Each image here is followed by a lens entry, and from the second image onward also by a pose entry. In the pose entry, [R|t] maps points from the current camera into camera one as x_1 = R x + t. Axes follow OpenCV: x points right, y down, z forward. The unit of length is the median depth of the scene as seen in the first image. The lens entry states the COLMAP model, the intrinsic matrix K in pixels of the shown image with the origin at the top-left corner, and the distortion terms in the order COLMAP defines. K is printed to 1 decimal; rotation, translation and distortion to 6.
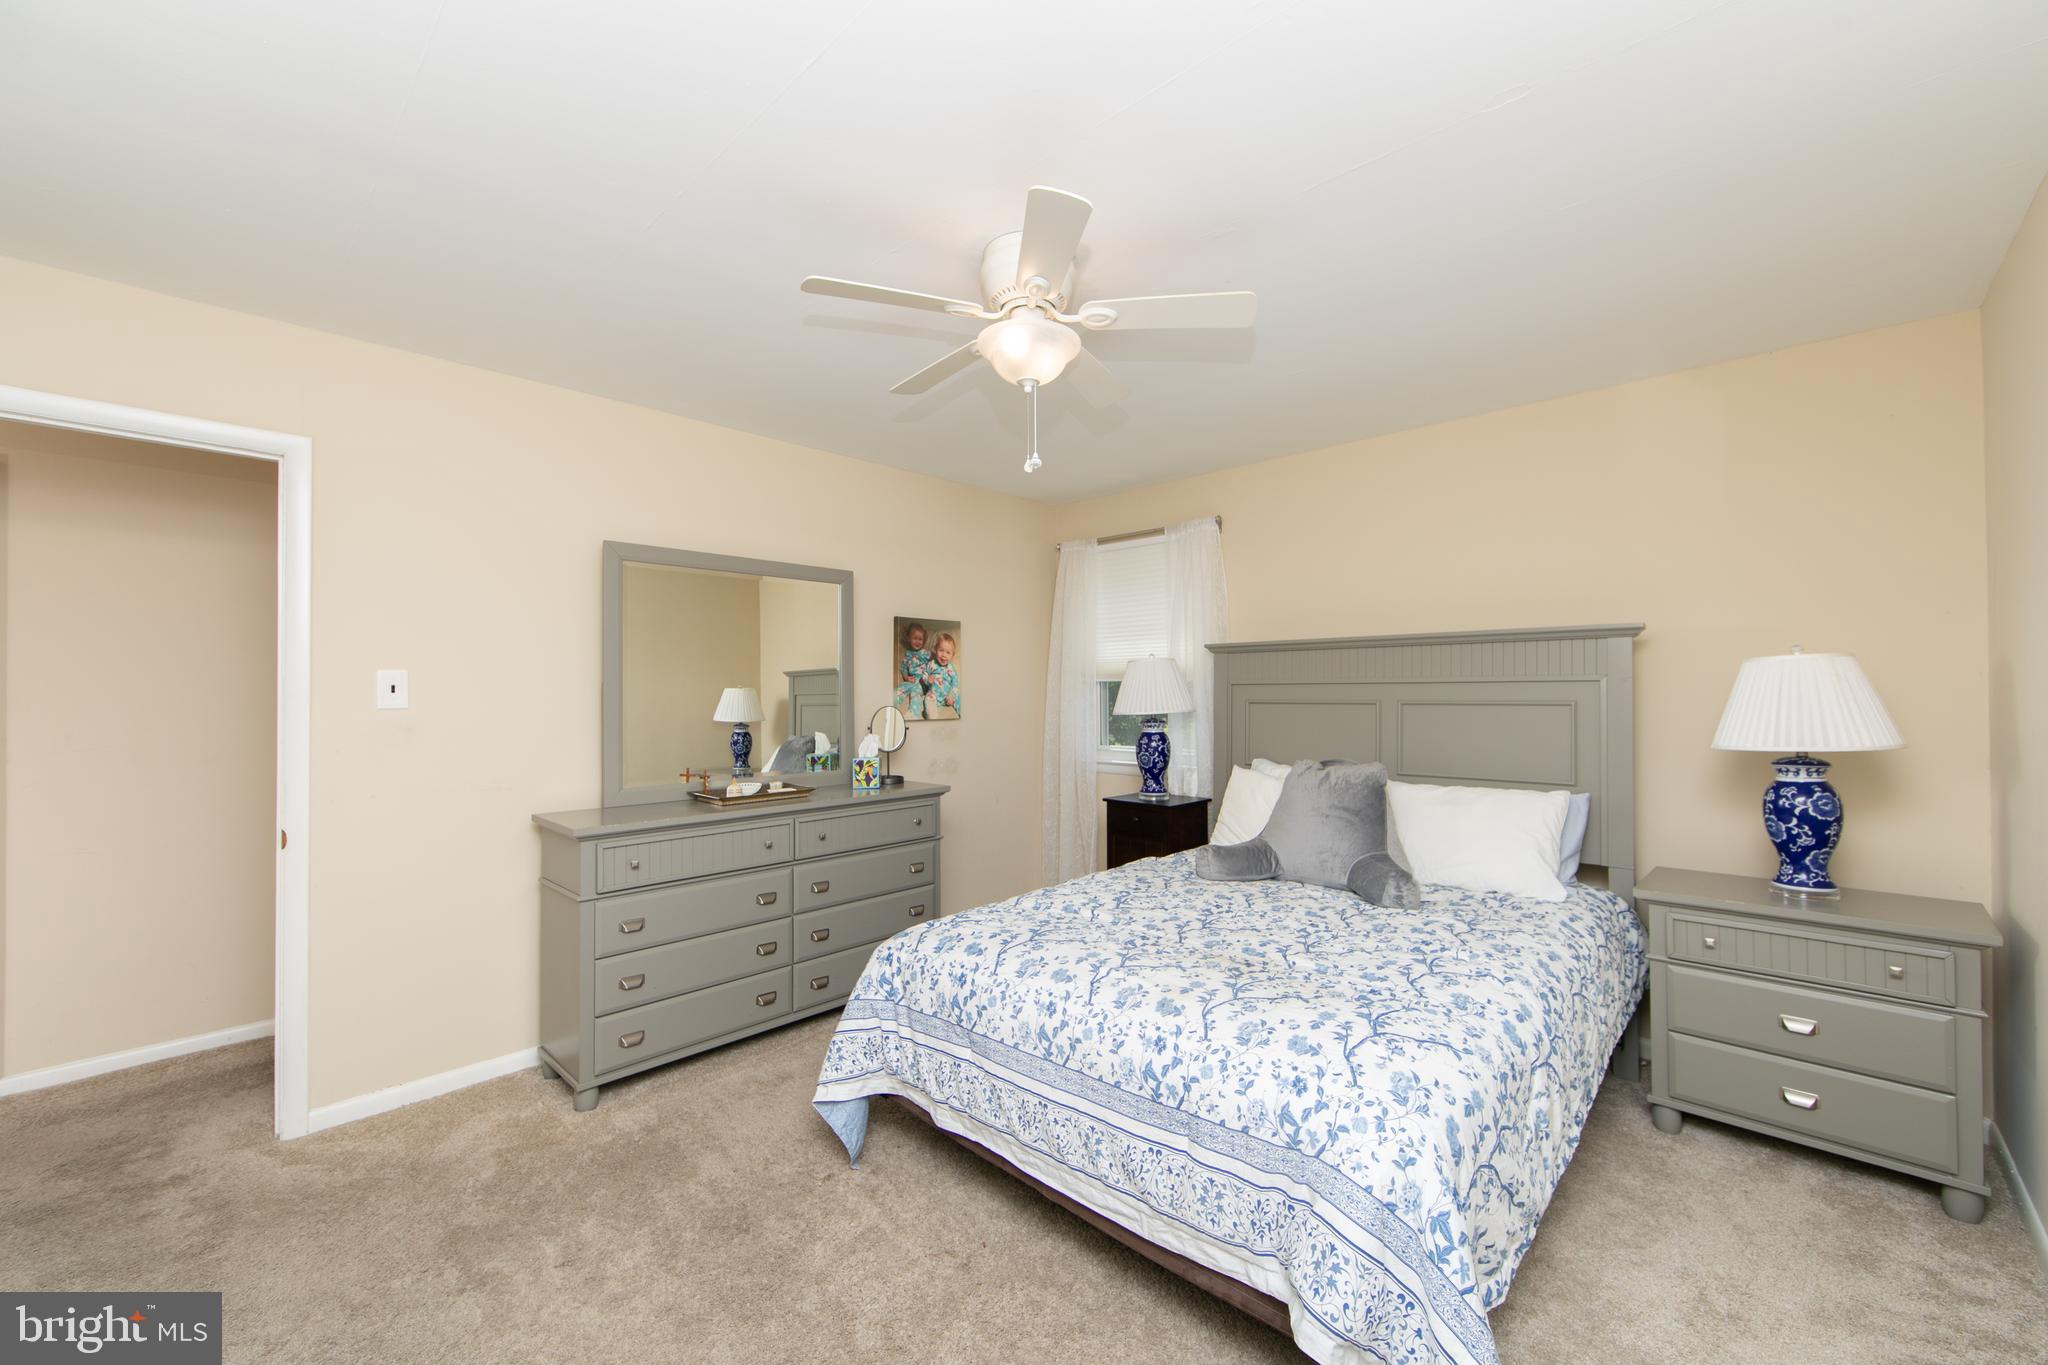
lens RADIAL K [[808.2, 0, 1023.5], [0, 808.2, 688.6], [0, 0, 1]] dist [-0.009114, 0.001110]
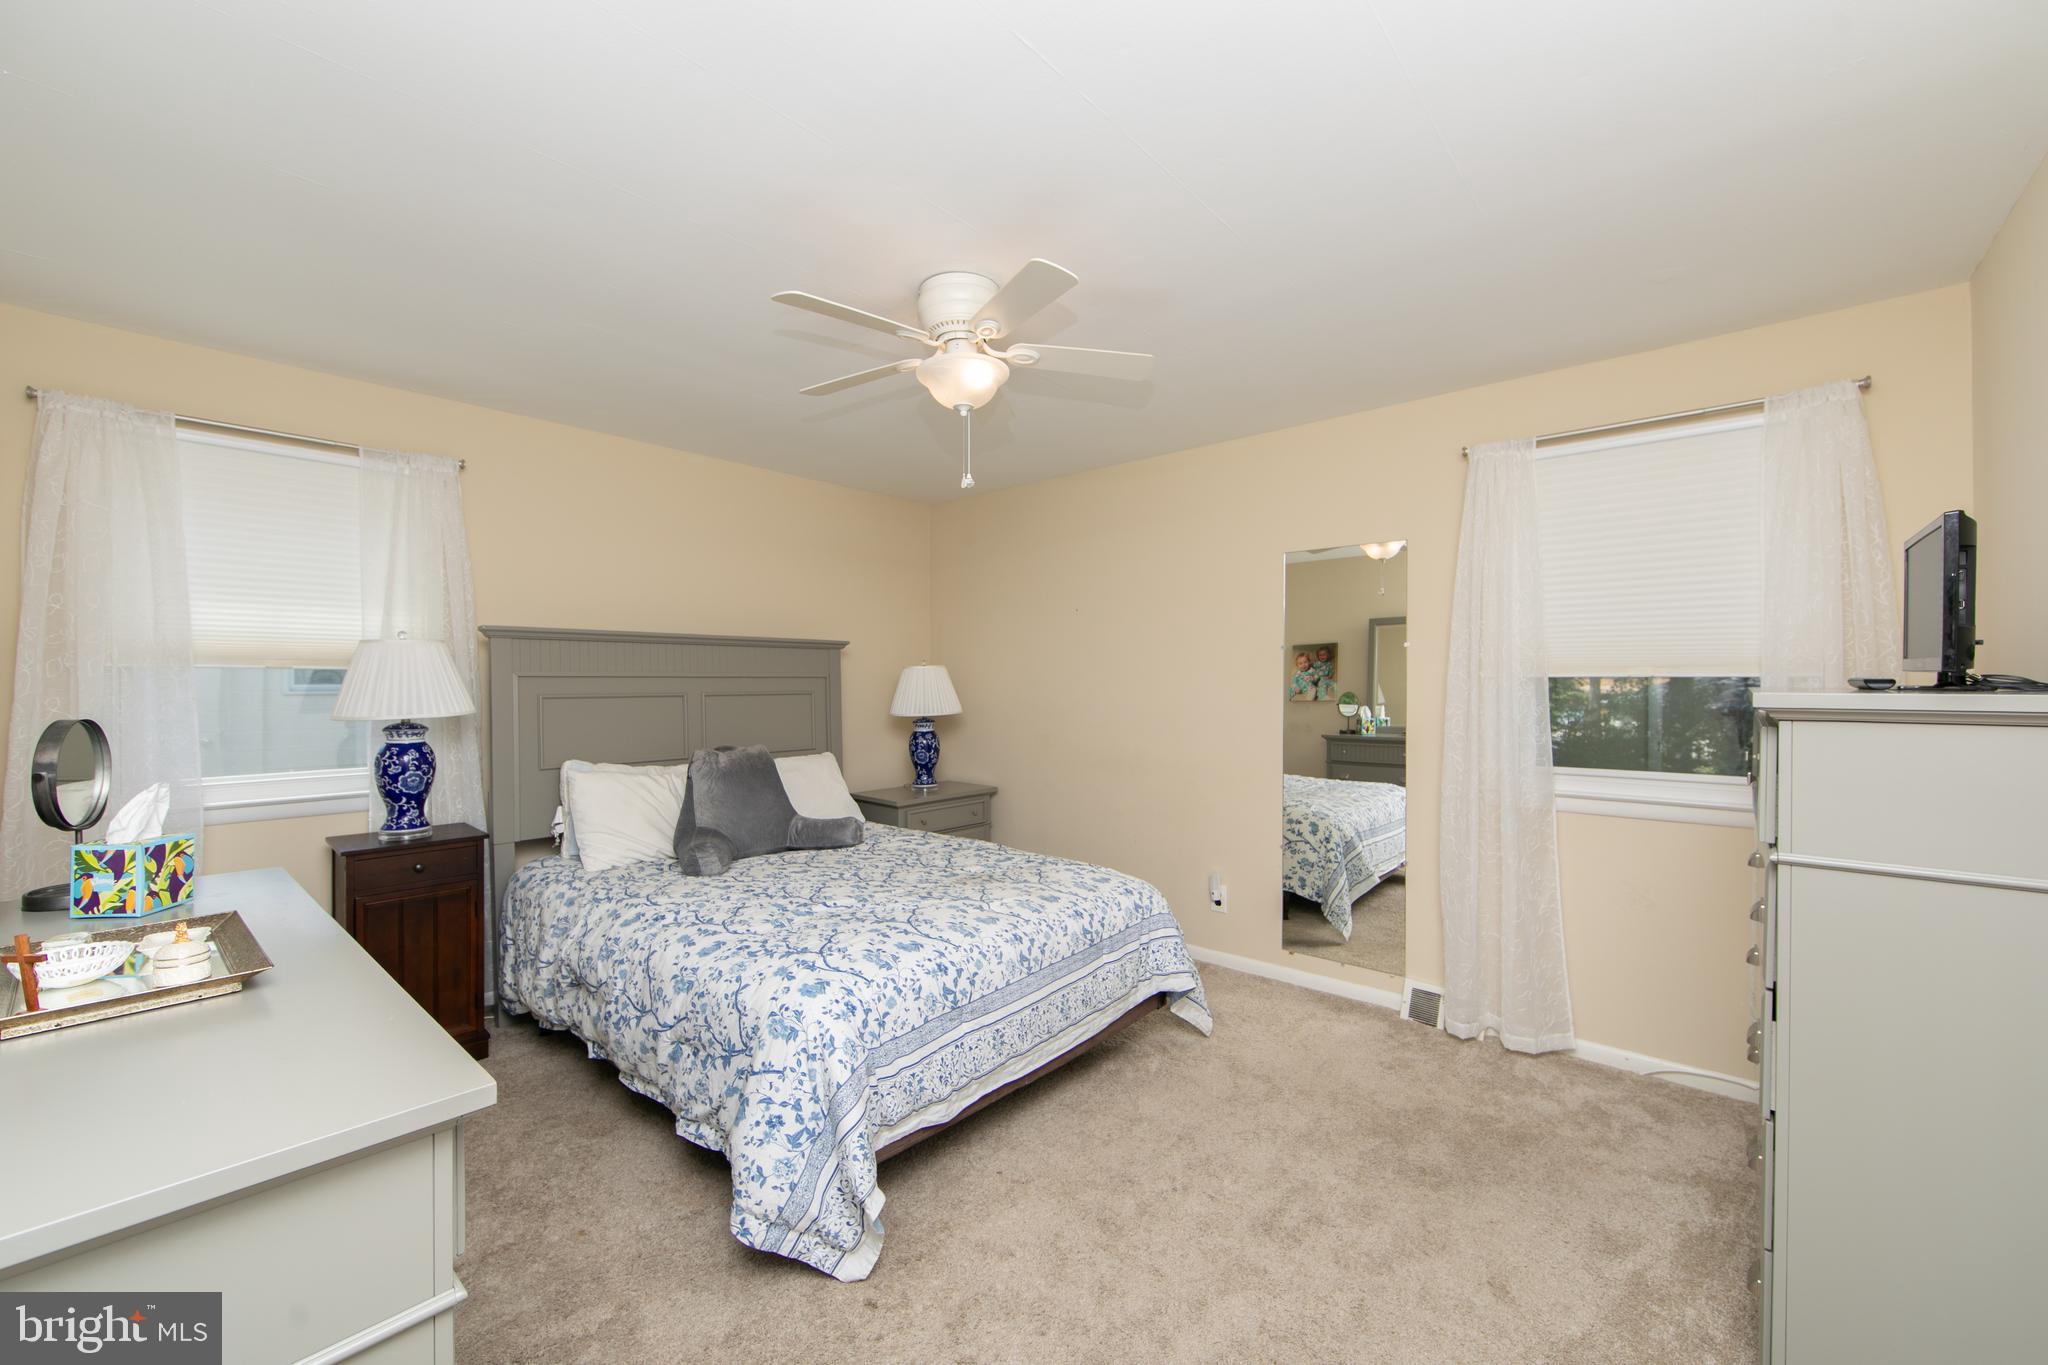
lens RADIAL K [[808.2, 0, 1023.8], [0, 808.2, 681.8], [0, 0, 1]] dist [-0.009114, 0.001110]
pose [[-0.045052, 0.002252, 0.998982, -1.006024], [-0.002501, 0.999994, -0.002367, 0.001892], [-0.998982, -0.002605, -0.045046, 0.865659]]
